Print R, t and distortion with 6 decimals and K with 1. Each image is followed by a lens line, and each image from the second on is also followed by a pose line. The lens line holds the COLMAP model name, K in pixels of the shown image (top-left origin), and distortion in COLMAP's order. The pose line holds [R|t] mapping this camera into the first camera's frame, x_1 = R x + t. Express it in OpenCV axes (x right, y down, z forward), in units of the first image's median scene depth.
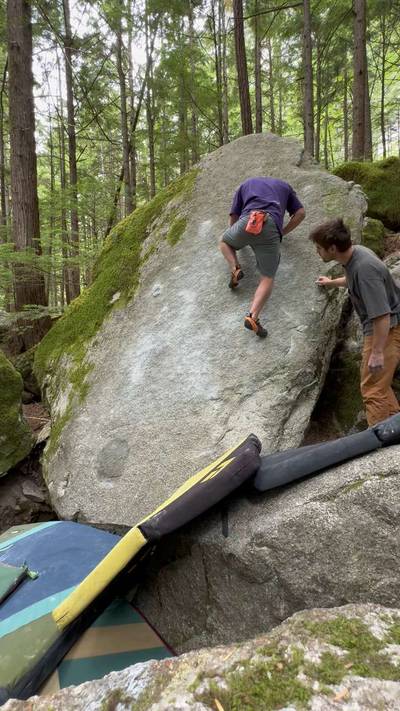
lens RADIAL K [[315.3, 0, 202.8], [0, 315.3, 357.3], [0, 0, 1]] dist [-0.006390, 0.001858]
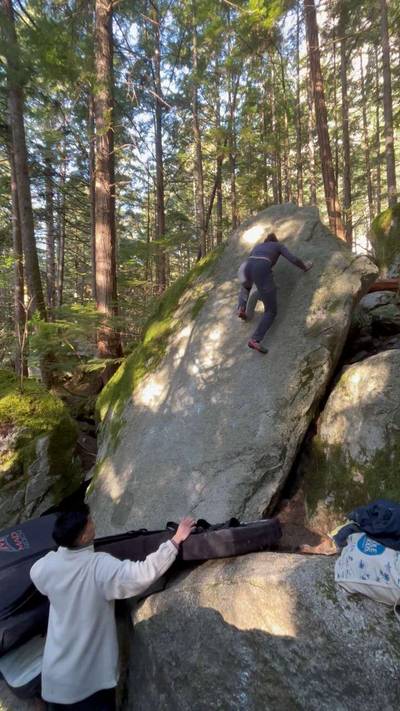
lens RADIAL K [[315.3, 0, 196.1], [0, 315.3, 360.6], [0, 0, 1]] dist [-0.006390, 0.001858]
pose [[0.956010, 0.001493, -0.293331, 0.266875], [-0.017250, 0.998543, -0.051137, -0.149718], [0.292827, 0.053947, 0.954642, -0.099365]]
